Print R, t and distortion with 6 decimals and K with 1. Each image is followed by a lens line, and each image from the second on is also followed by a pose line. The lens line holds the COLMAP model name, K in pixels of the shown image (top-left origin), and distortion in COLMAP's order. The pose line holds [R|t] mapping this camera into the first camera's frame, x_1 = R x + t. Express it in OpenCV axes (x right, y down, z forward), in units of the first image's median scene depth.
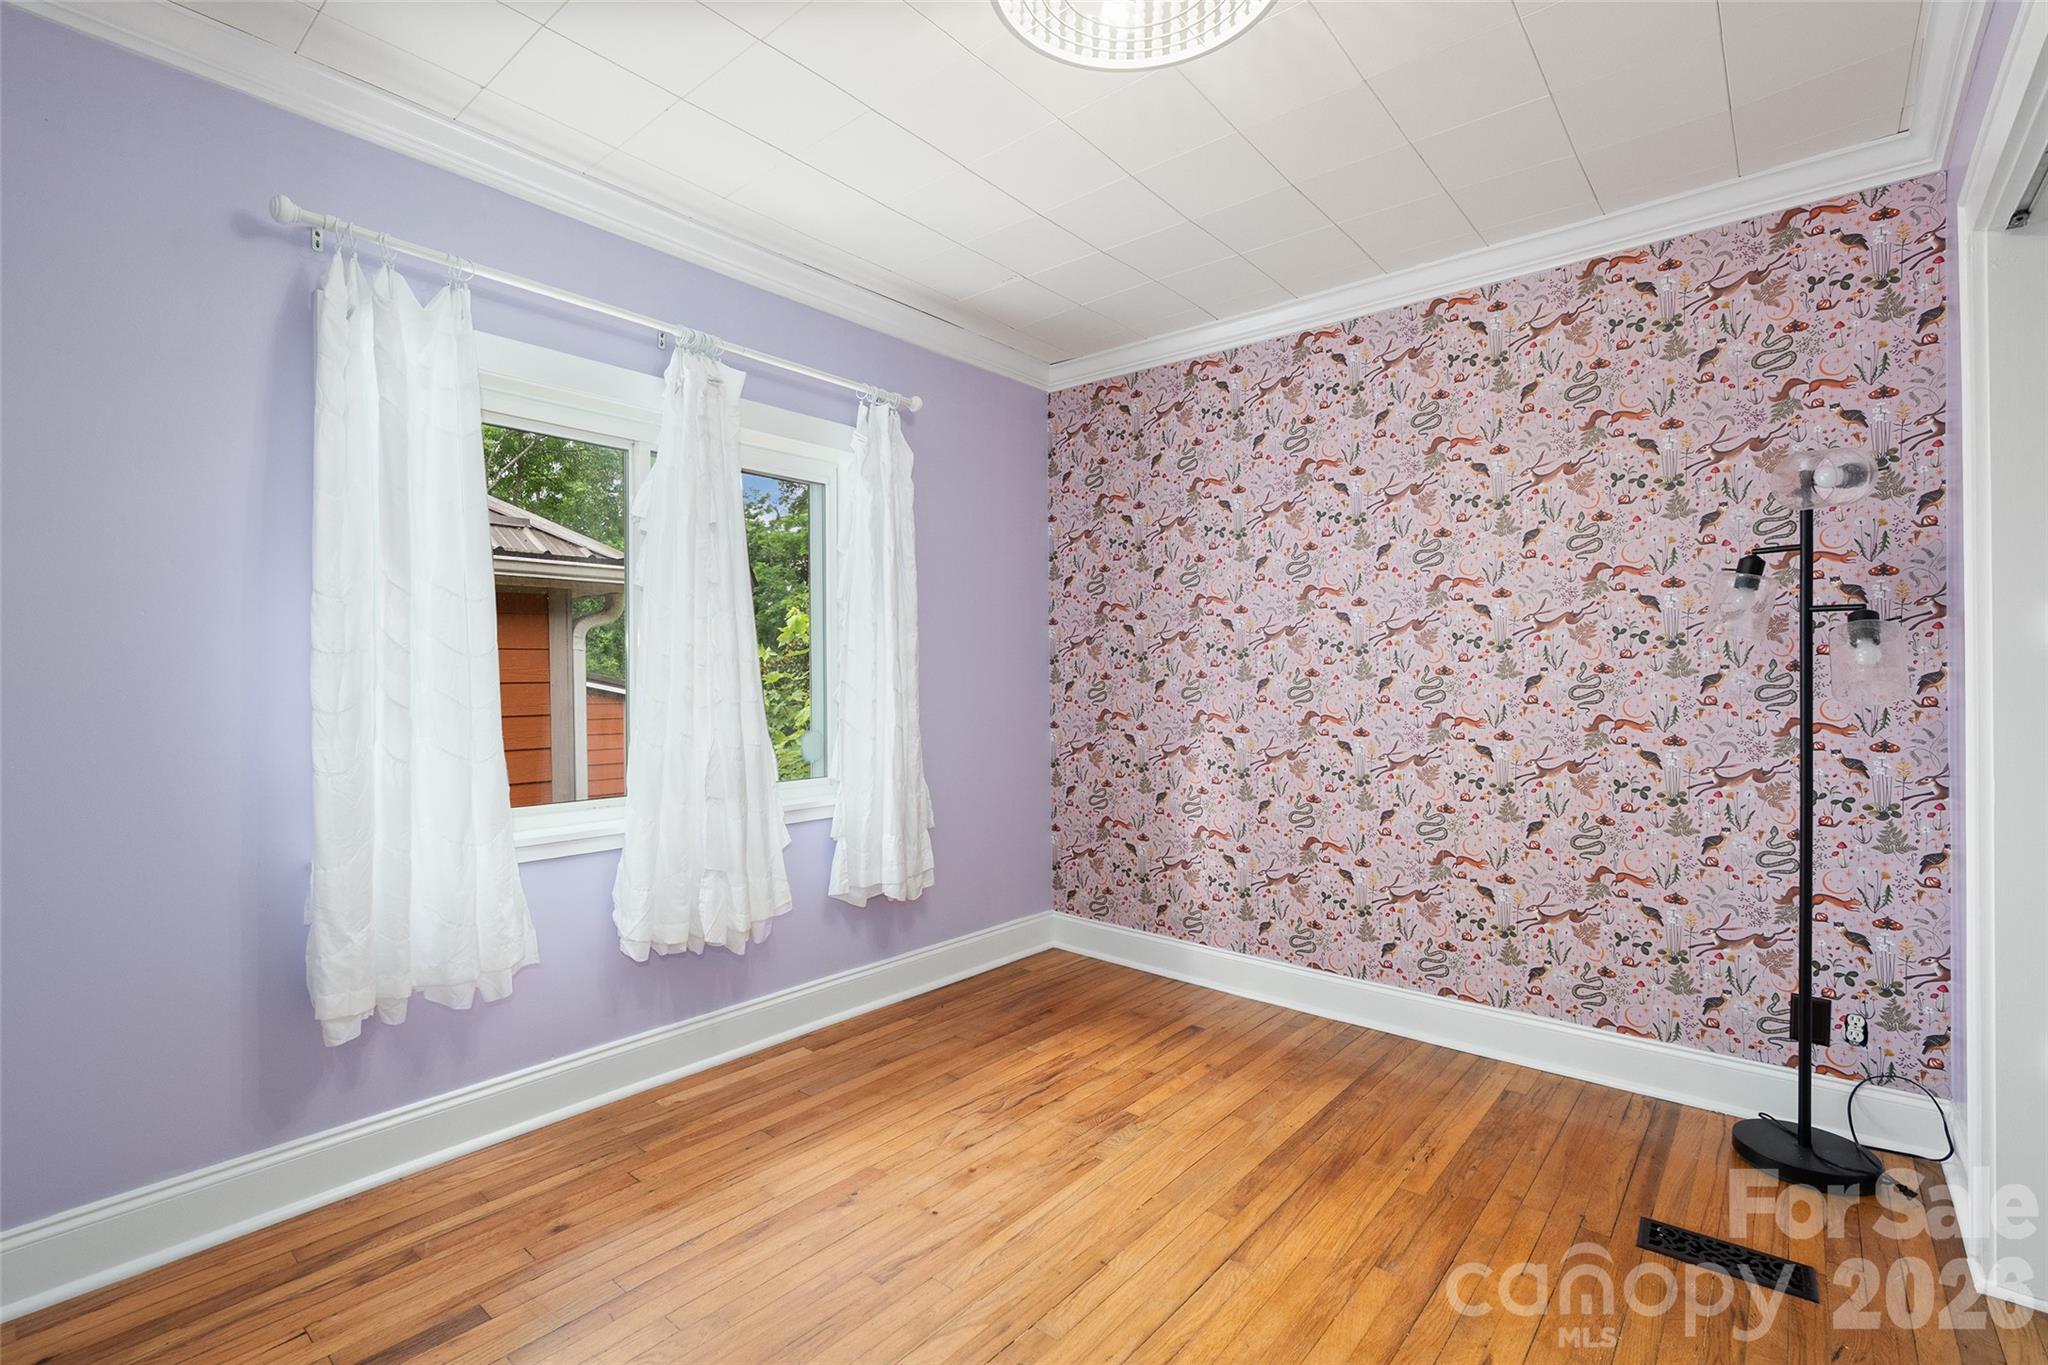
lens RADIAL K [[928.2, 0, 1022.7], [0, 928.2, 678.7], [0, 0, 1]] dist [-0.009732, 0.003627]
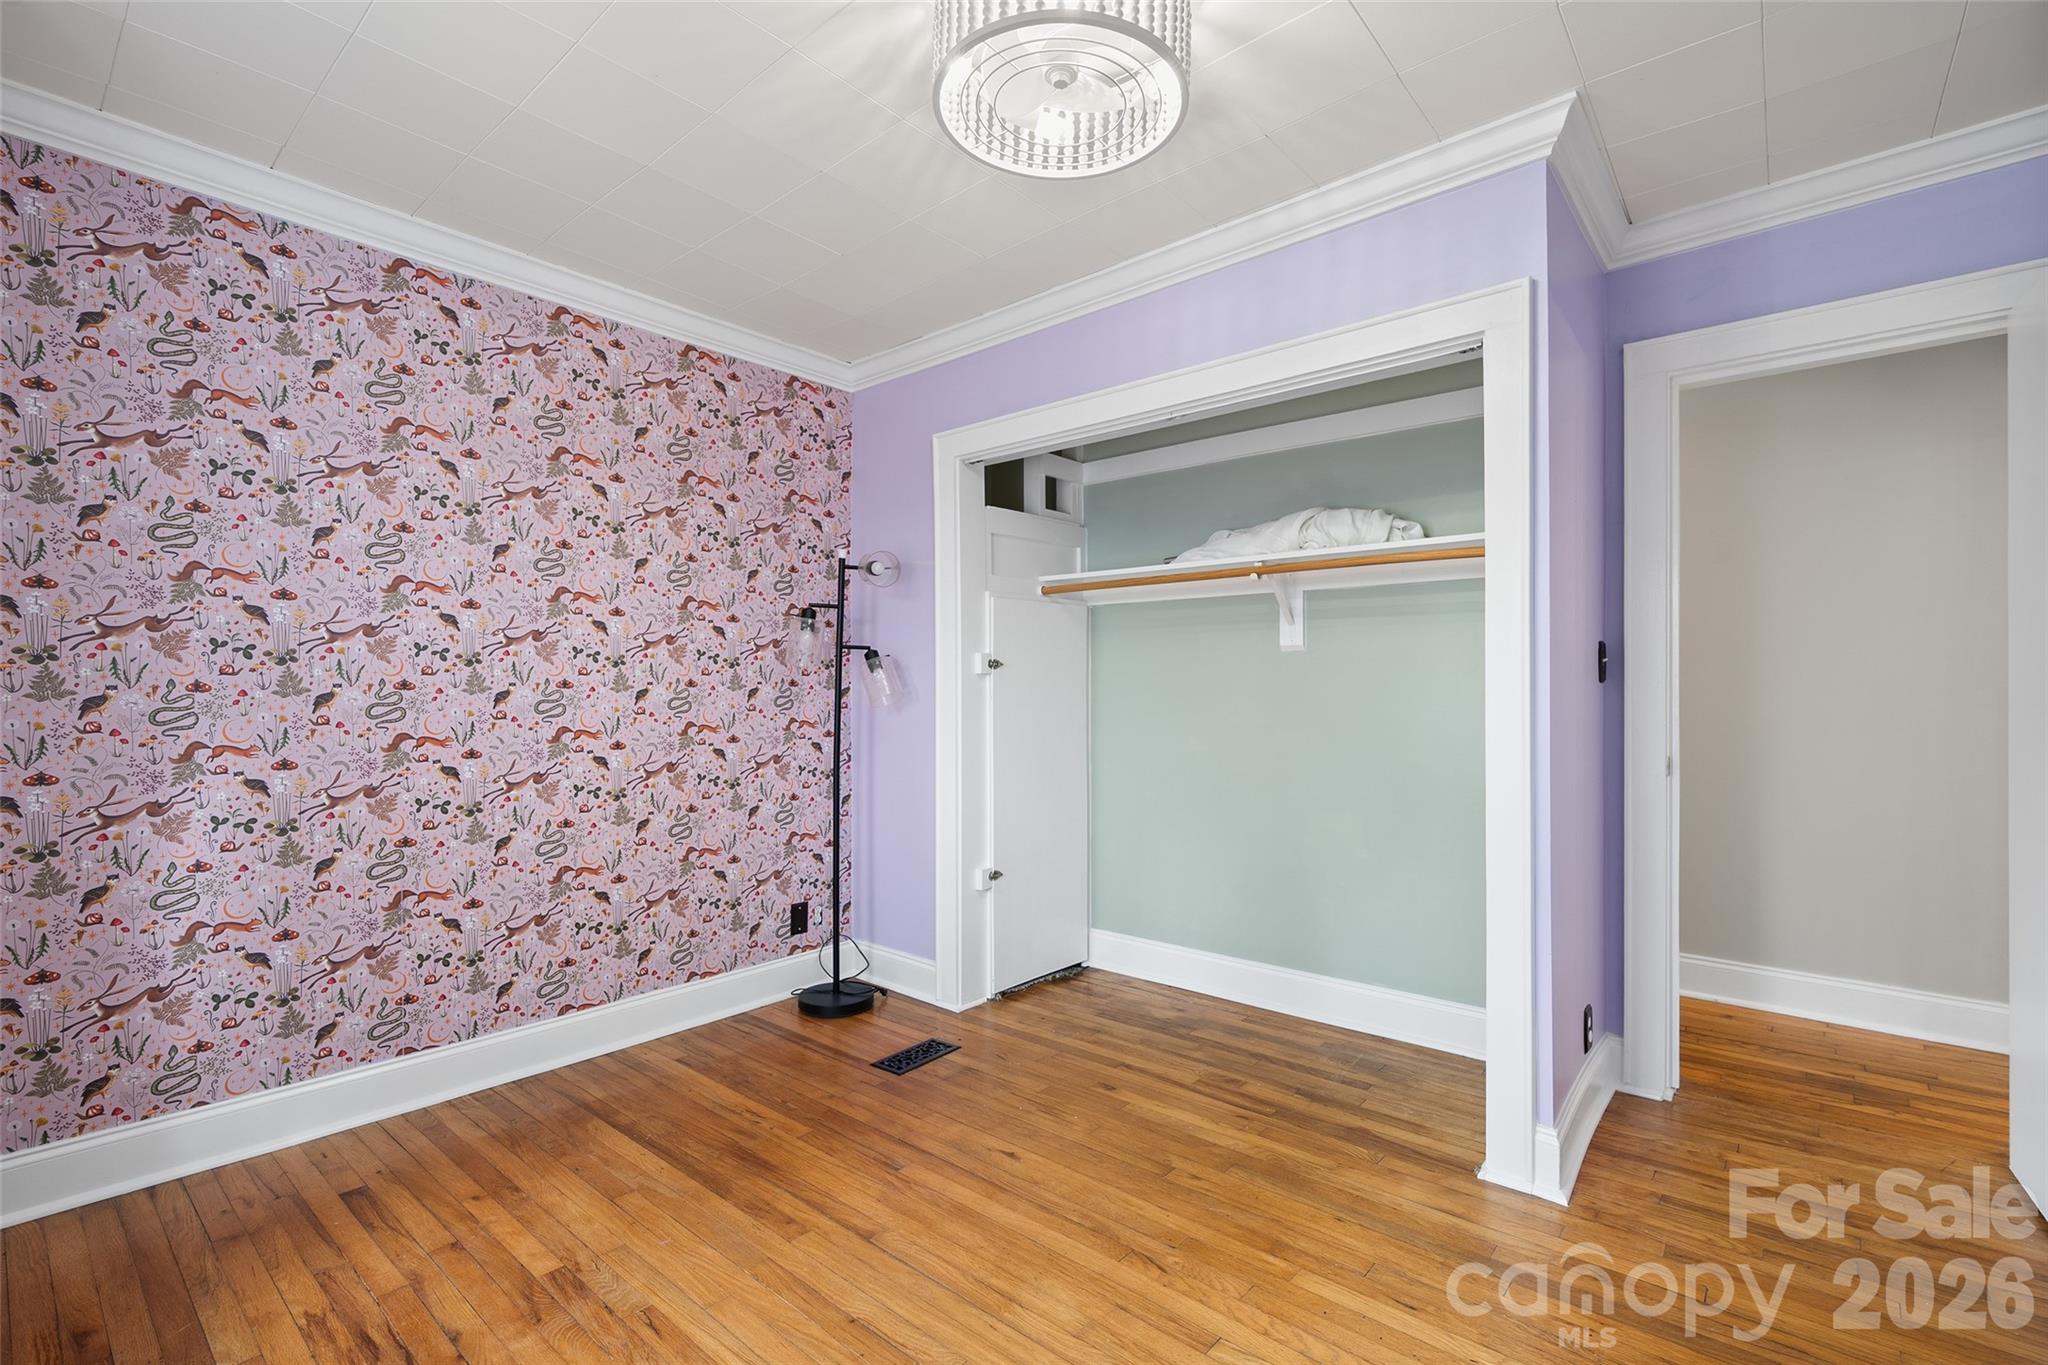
lens RADIAL K [[928.2, 0, 980.7], [0, 928.2, 687.0], [0, 0, 1]] dist [-0.009732, 0.003627]
pose [[0.028994, 0.008682, 0.999542, -0.521586], [0.008110, 0.999927, -0.008921, 0.007202], [-0.999547, 0.008365, 0.028921, 0.529109]]
